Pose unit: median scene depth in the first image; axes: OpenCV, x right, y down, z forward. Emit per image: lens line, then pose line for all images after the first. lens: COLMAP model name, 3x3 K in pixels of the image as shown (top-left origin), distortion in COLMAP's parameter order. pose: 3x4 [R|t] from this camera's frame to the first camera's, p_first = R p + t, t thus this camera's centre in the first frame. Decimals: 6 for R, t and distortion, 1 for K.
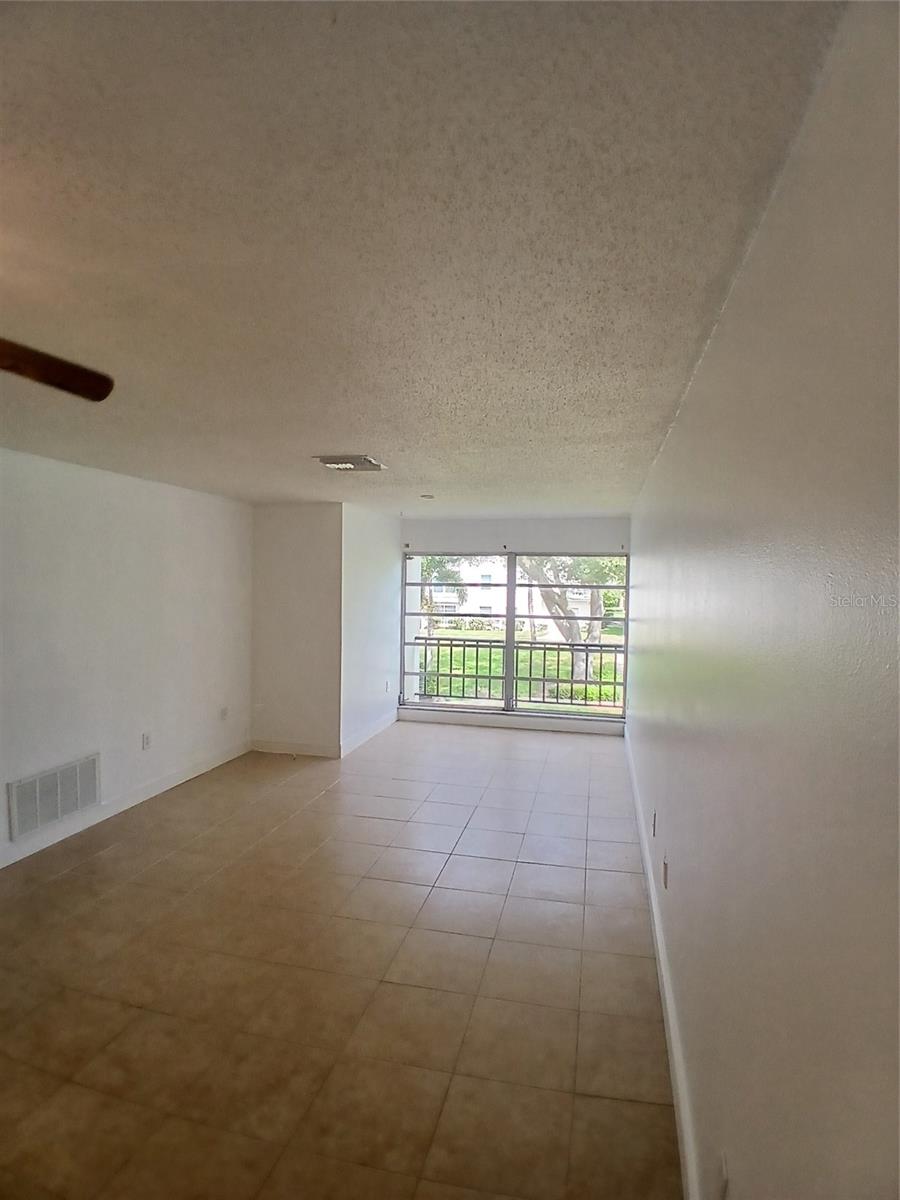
lens RADIAL K [[605.4, 0, 465.0], [0, 605.4, 597.1], [0, 0, 1]] dist [0.000992, -0.044681]
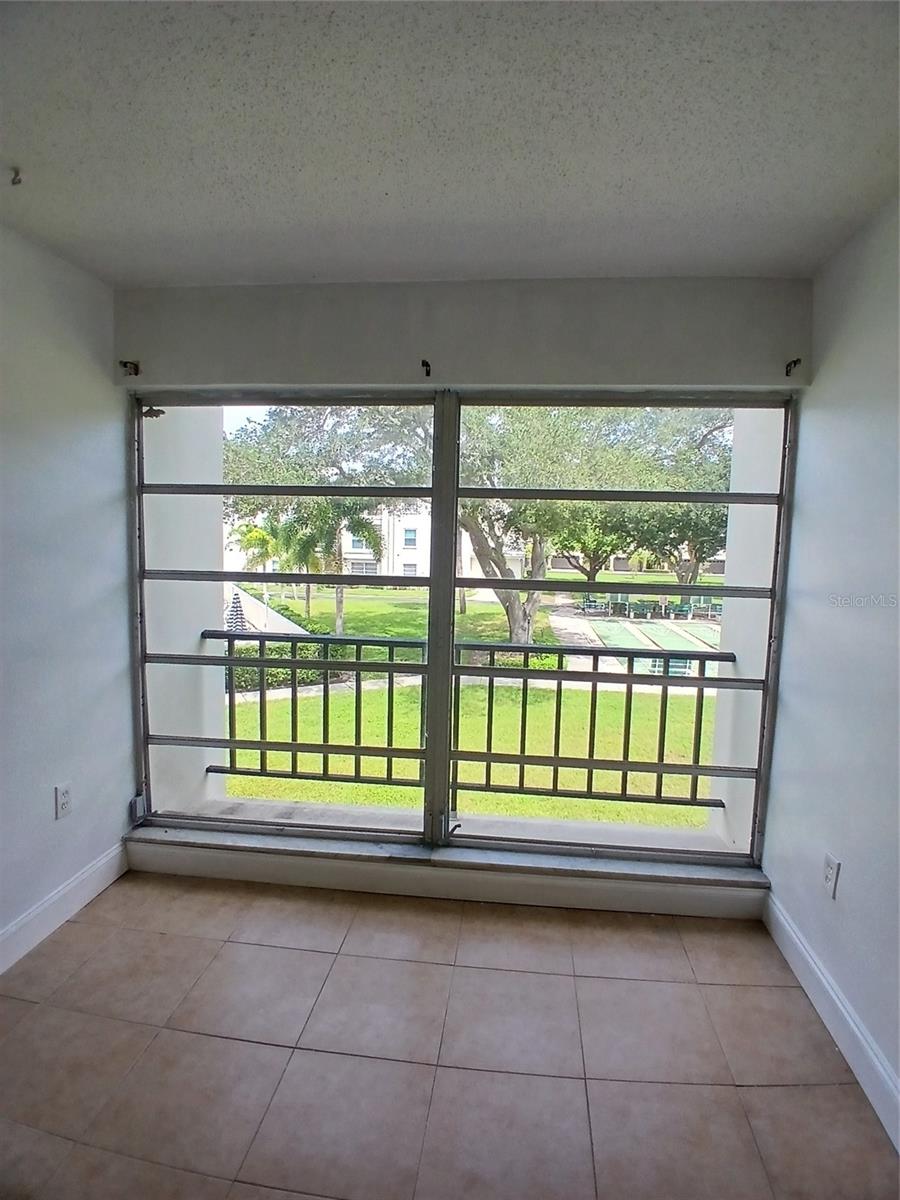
lens RADIAL K [[605.4, 0, 465.0], [0, 605.4, 597.1], [0, 0, 1]] dist [0.000992, -0.044681]
pose [[0.991628, -0.002424, 0.129109, 0.042207], [-0.006349, 0.997699, 0.067501, 0.016955], [-0.128975, -0.067756, 0.989330, 0.649378]]
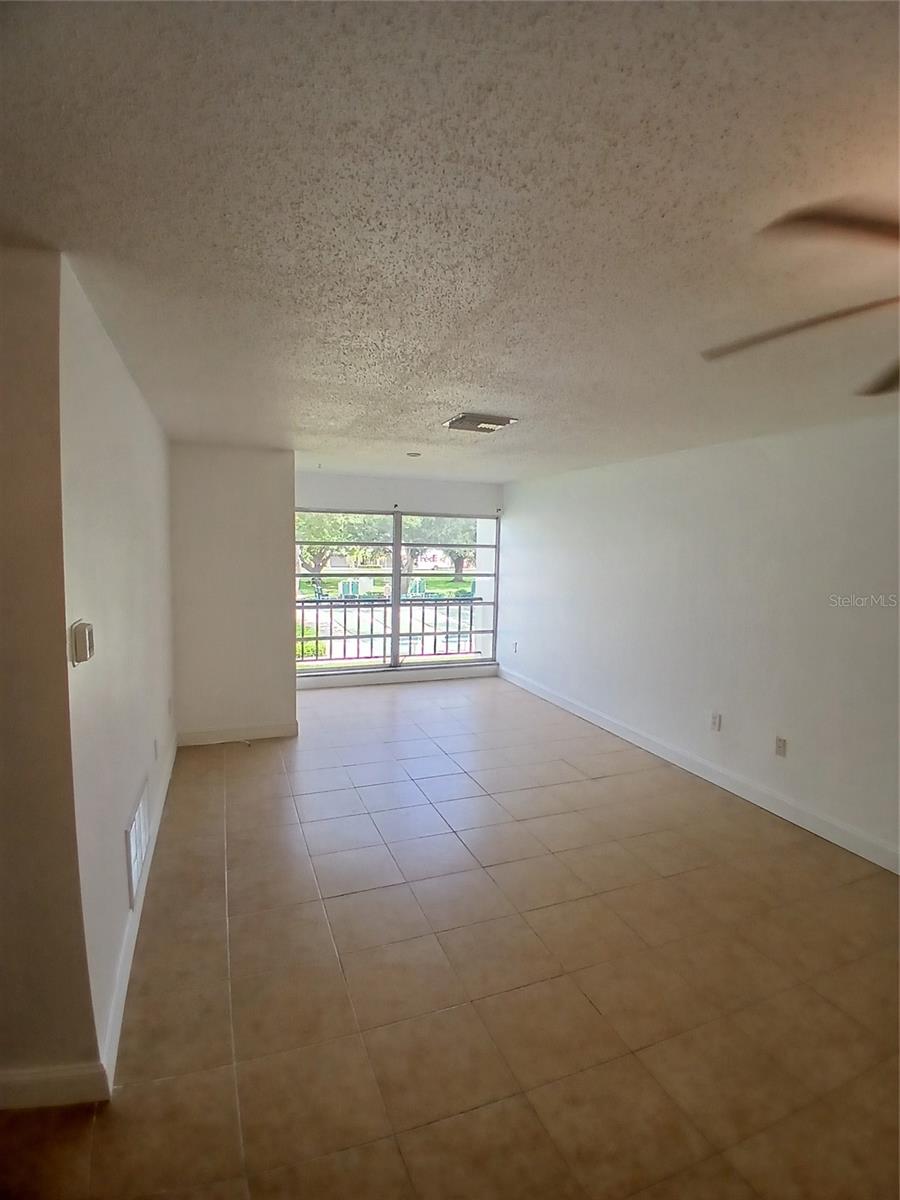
lens RADIAL K [[605.4, 0, 465.0], [0, 605.4, 597.1], [0, 0, 1]] dist [0.000992, -0.044681]
pose [[0.816603, -0.048861, 0.575127, -0.417012], [0.005916, 0.997067, 0.076309, -0.008094], [-0.577169, -0.058911, 0.814497, 0.100580]]
